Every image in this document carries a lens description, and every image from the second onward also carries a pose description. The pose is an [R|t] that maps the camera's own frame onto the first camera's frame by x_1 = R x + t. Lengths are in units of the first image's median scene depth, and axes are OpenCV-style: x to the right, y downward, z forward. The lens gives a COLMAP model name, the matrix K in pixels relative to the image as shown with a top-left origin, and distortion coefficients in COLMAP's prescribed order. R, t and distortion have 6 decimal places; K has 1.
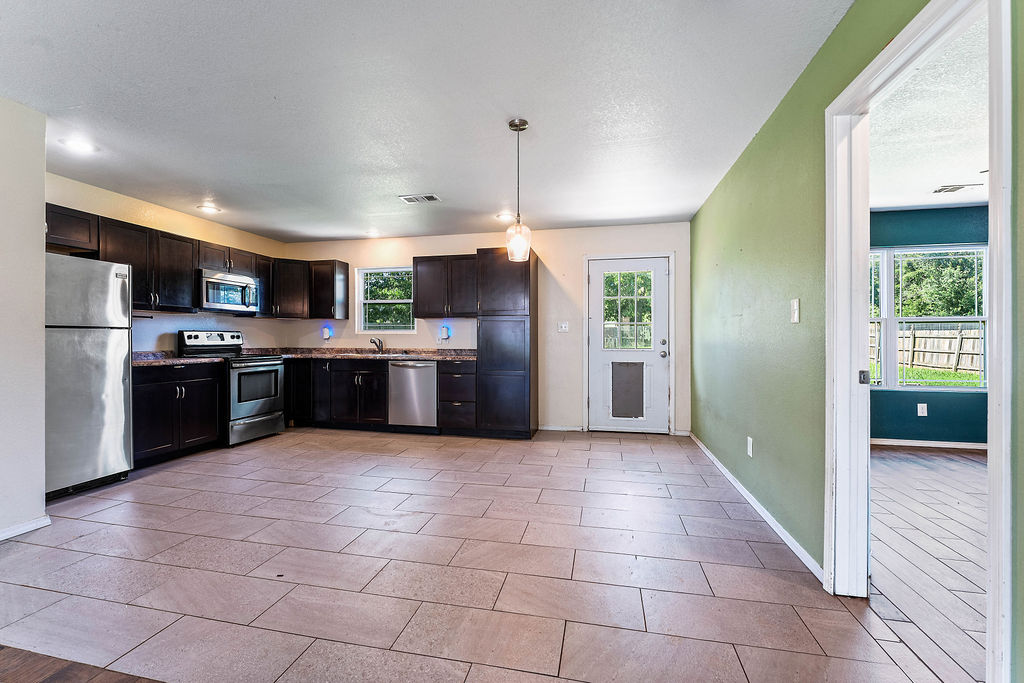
lens RADIAL K [[432.1, 0, 505.9], [0, 432.1, 343.2], [0, 0, 1]] dist [-0.000040, -0.000954]
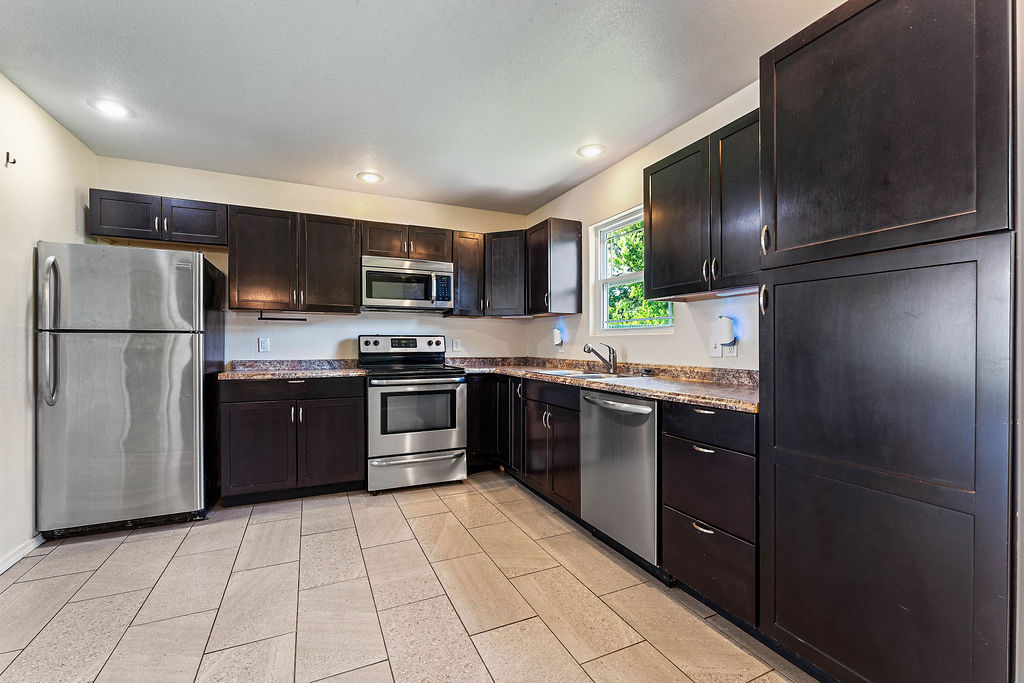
lens RADIAL K [[432.1, 0, 511.0], [0, 432.1, 343.7], [0, 0, 1]] dist [-0.000040, -0.000954]
pose [[0.607390, -0.003500, -0.794396, 0.072381], [-0.007073, 0.999927, -0.009814, -0.006188], [0.794373, 0.011579, 0.607320, 0.649748]]
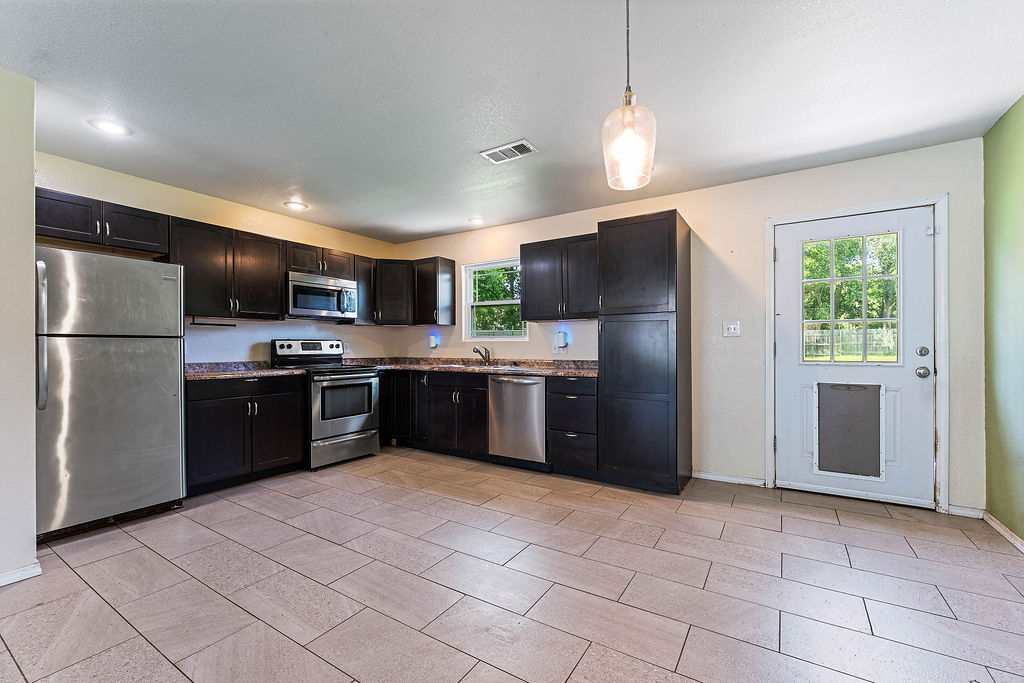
lens RADIAL K [[432.1, 0, 508.9], [0, 432.1, 349.3], [0, 0, 1]] dist [-0.000040, -0.000954]
pose [[0.941558, -0.002389, -0.336844, 0.034369], [0.000989, 0.999990, -0.004327, -0.003353], [0.336851, 0.003741, 0.941551, 0.262665]]
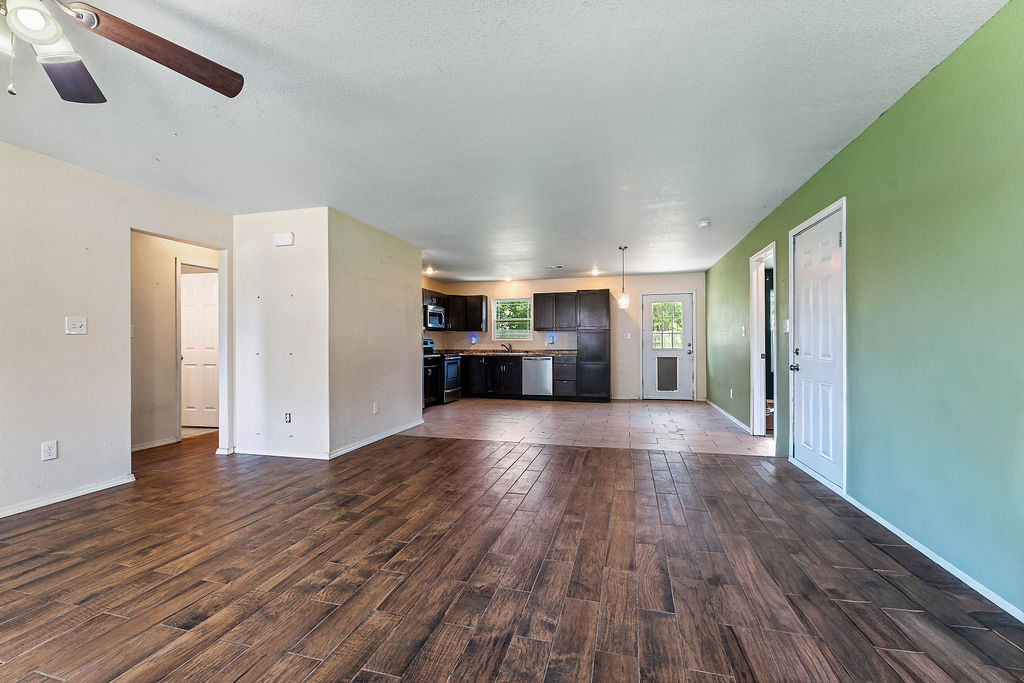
lens RADIAL K [[432.1, 0, 509.3], [0, 432.1, 346.1], [0, 0, 1]] dist [-0.000040, -0.000954]
pose [[0.998948, -0.004414, -0.045653, -0.250298], [0.004125, 0.999971, -0.006424, 0.010738], [0.045680, 0.006229, 0.998937, -0.689380]]
